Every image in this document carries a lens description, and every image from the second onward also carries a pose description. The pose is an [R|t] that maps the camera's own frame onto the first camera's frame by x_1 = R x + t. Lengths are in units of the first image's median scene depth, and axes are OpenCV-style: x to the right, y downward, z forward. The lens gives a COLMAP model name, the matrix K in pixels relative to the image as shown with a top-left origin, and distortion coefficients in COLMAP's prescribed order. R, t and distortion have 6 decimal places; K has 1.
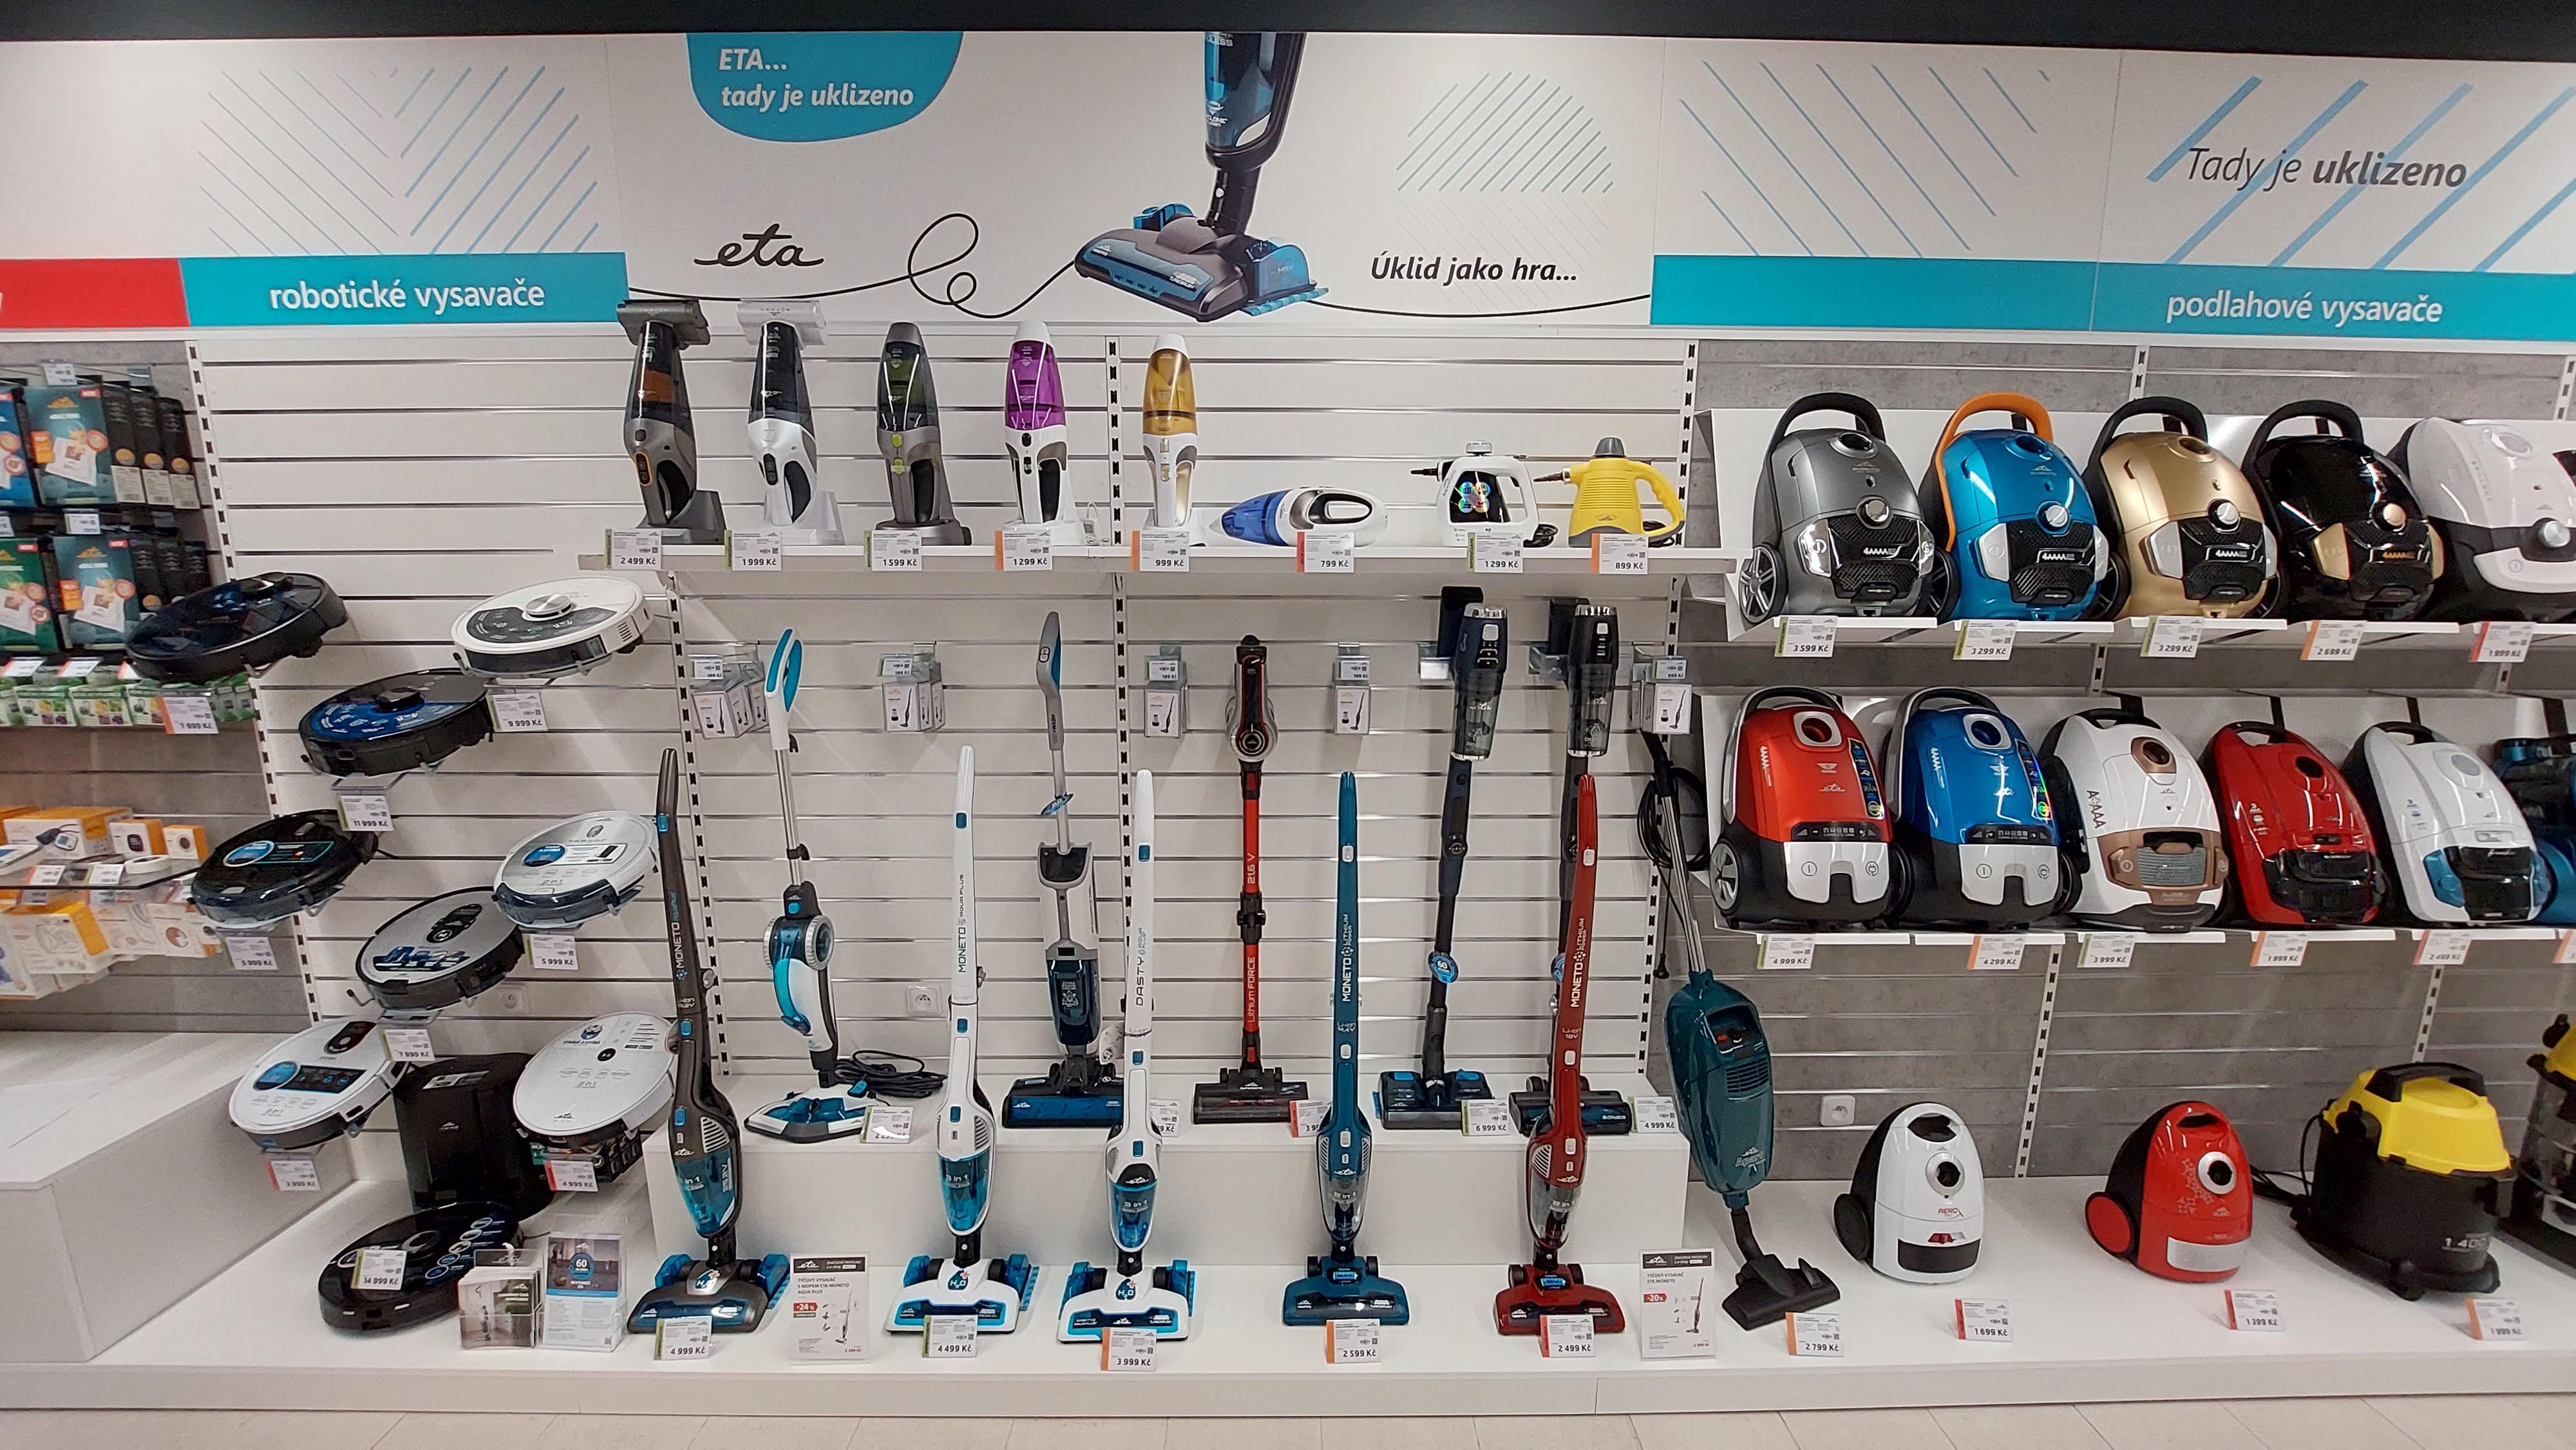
lens RADIAL K [[1016.6, 0, 1285.6], [0, 1016.6, 729.4], [0, 0, 1]] dist [-0.021017, 0.000322]
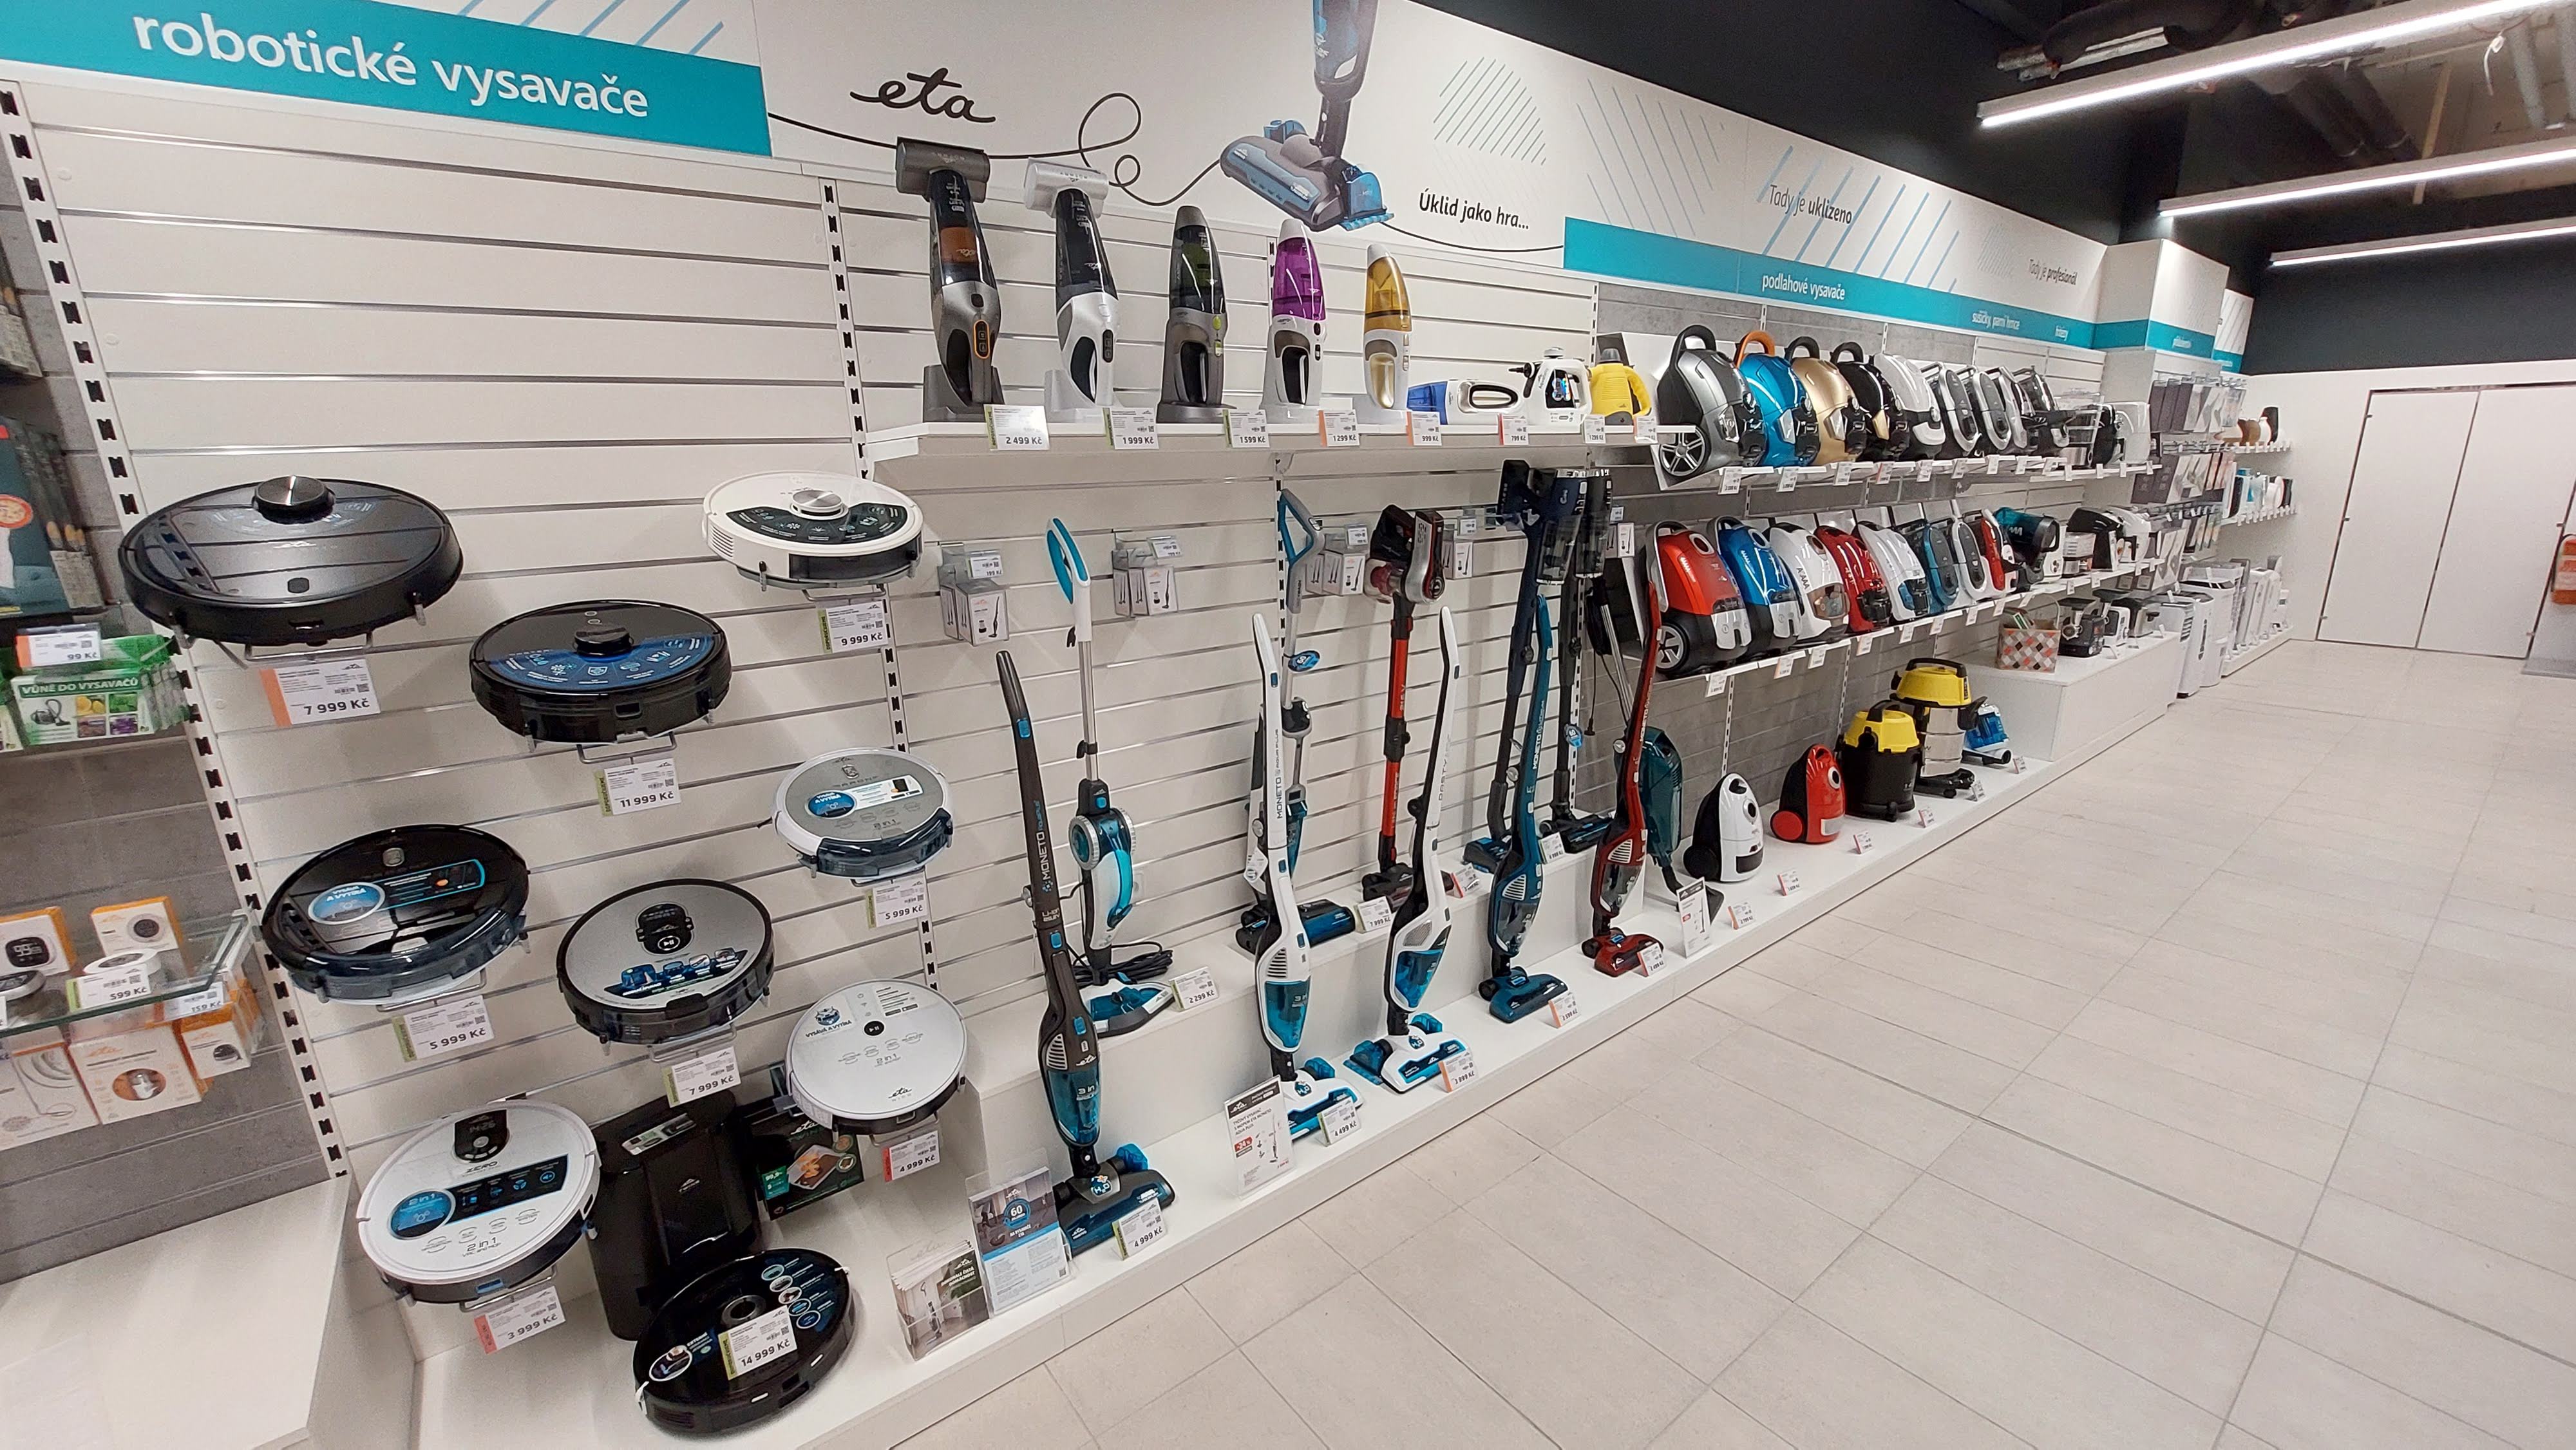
lens RADIAL K [[1016.6, 0, 1285.8], [0, 1016.6, 722.8], [0, 0, 1]] dist [-0.021017, 0.000322]
pose [[0.801691, -0.171148, 0.572713, -0.872903], [0.132621, 0.985181, 0.108765, 0.015706], [-0.582841, -0.011243, 0.812509, 0.086853]]
